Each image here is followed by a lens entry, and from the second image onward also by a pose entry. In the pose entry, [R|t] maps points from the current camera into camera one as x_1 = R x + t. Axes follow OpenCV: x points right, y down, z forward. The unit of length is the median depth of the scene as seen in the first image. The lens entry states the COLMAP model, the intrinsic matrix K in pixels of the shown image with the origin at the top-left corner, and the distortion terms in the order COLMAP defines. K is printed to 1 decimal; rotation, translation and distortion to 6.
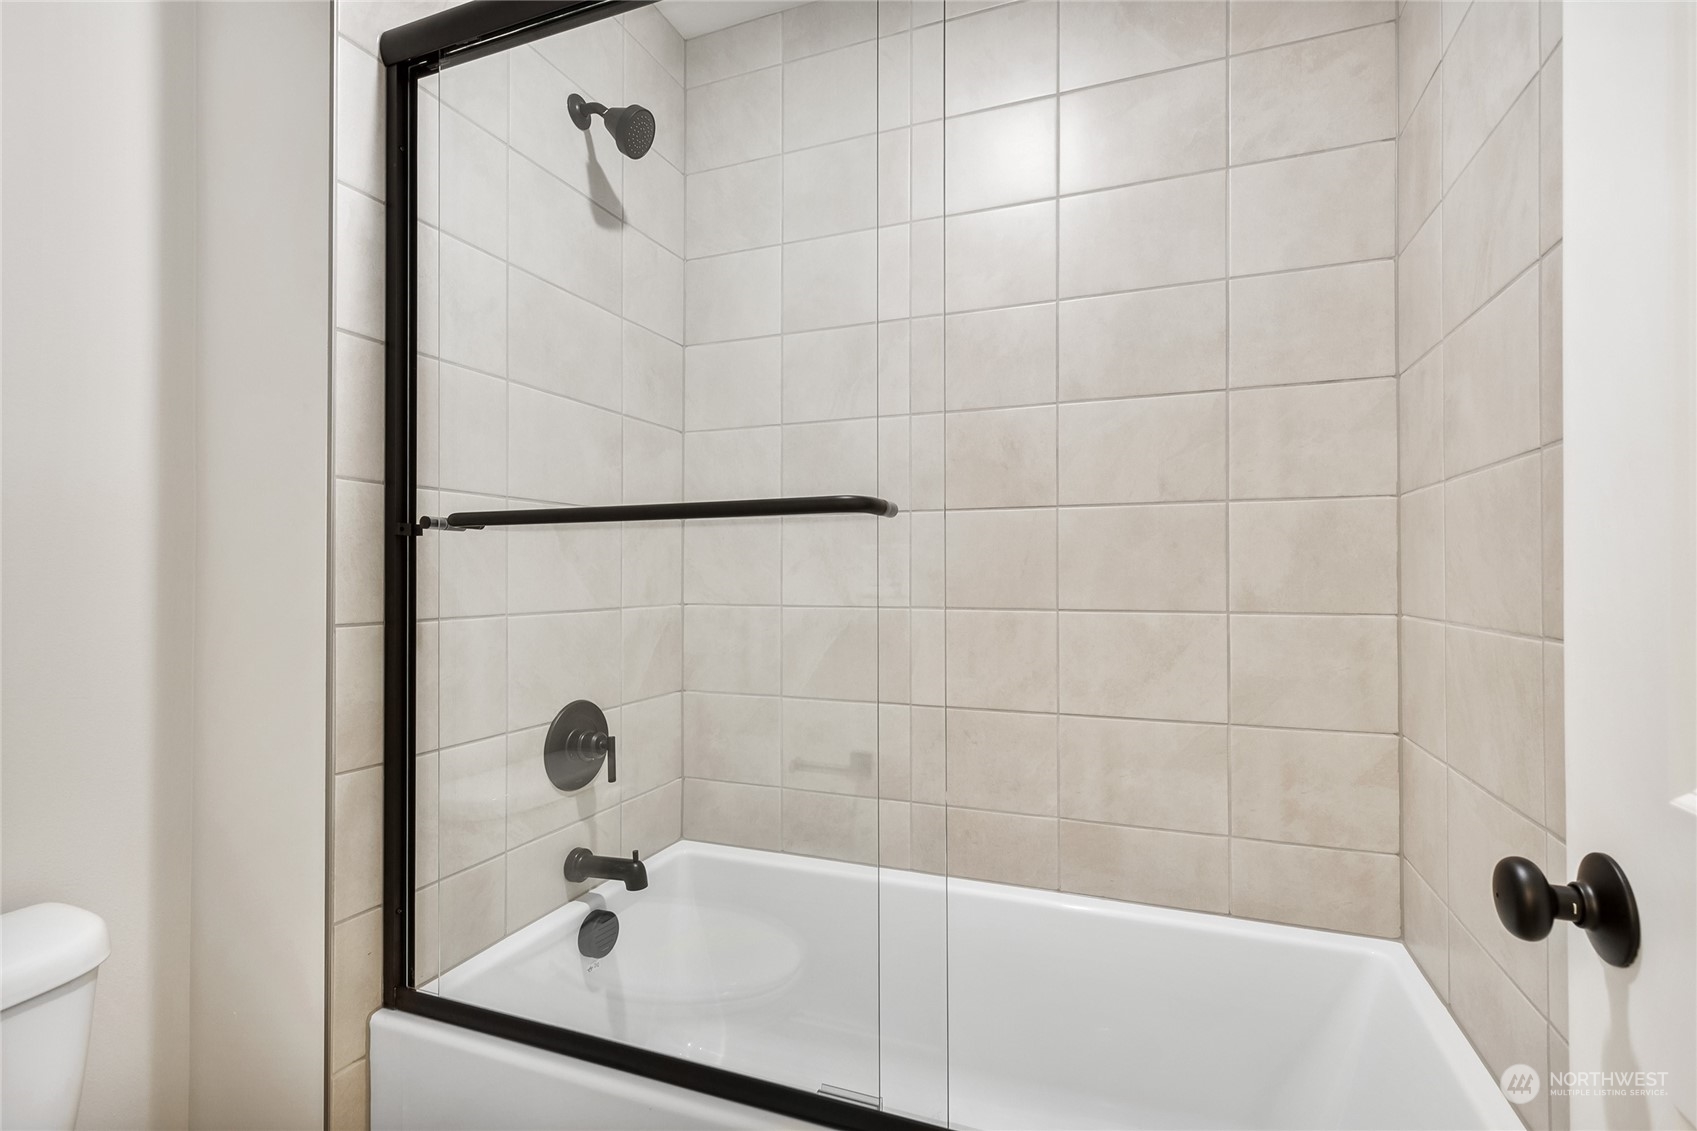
lens RADIAL K [[769.3, 0, 852.8], [0, 769.3, 569.0], [0, 0, 1]] dist [0.001102, 0.000111]
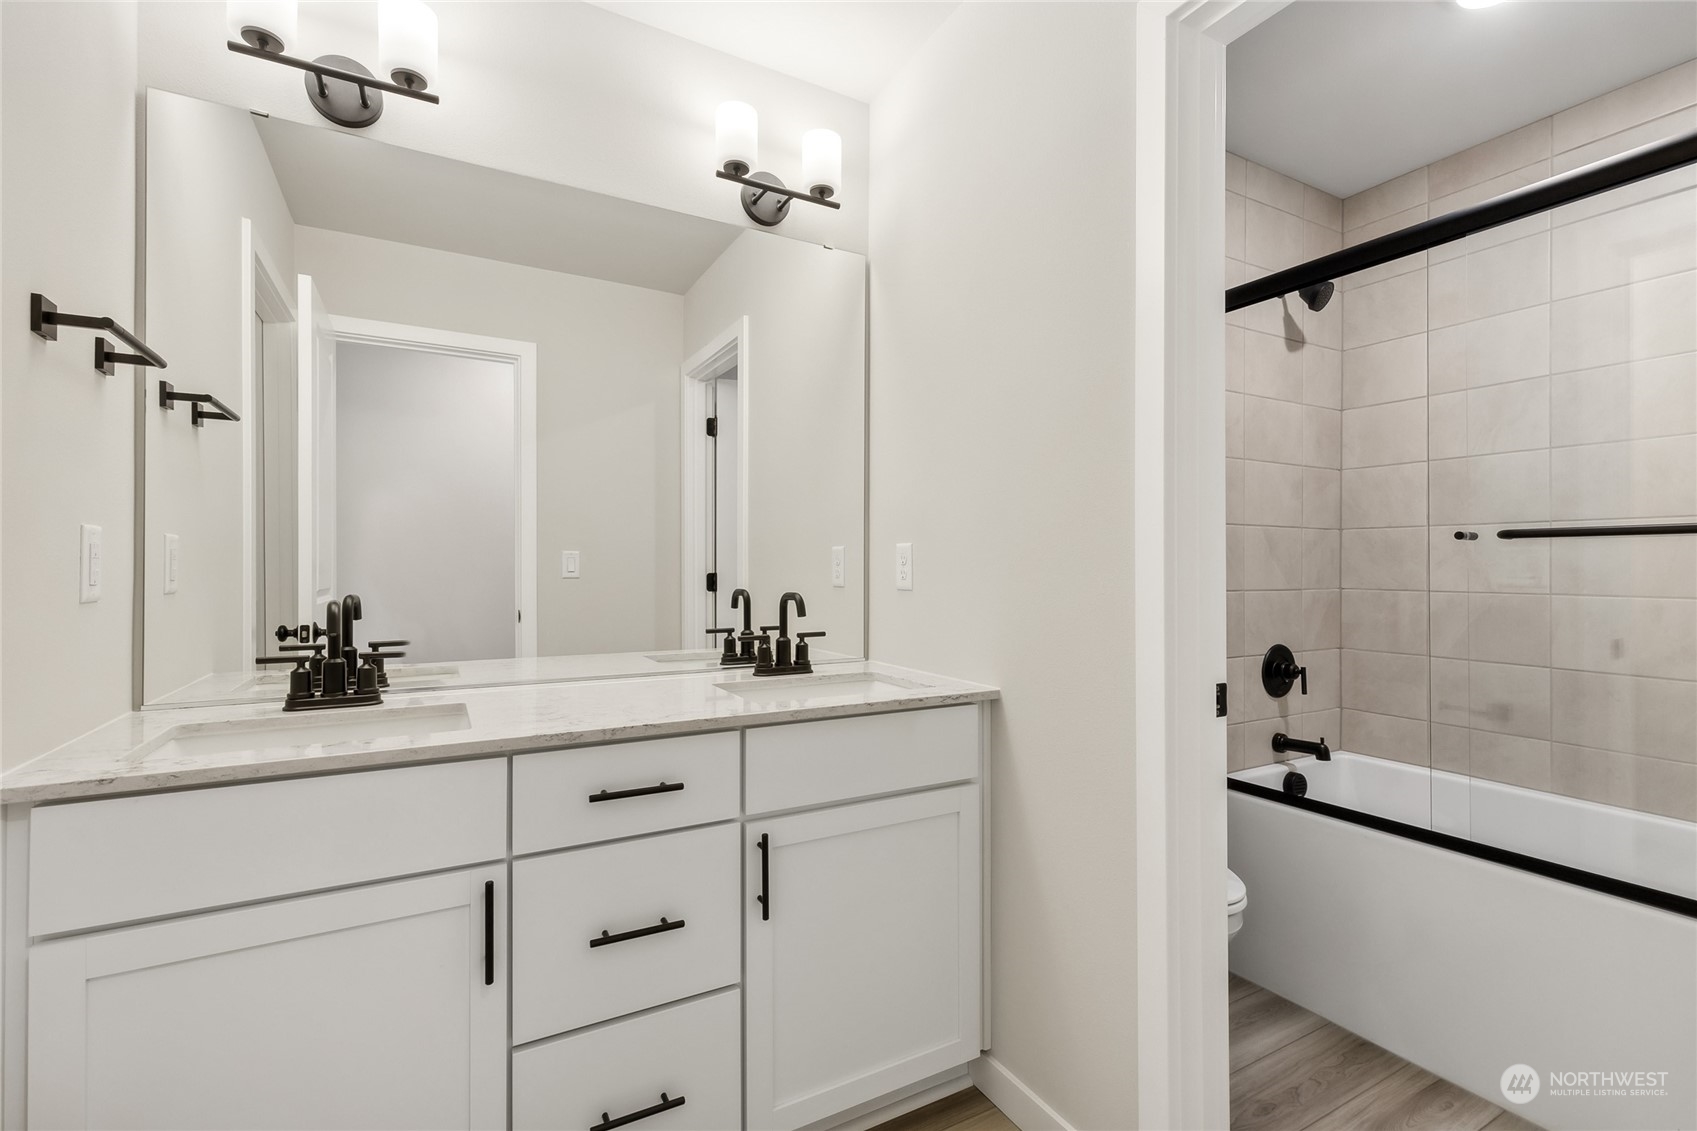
lens RADIAL K [[769.3, 0, 855.8], [0, 769.3, 559.3], [0, 0, 1]] dist [0.001102, 0.000111]
pose [[0.777336, 0.000153, -0.629085, -0.020725], [-0.000271, 1.000000, -0.000092, -0.010124], [0.629085, 0.000242, 0.777336, -0.782895]]
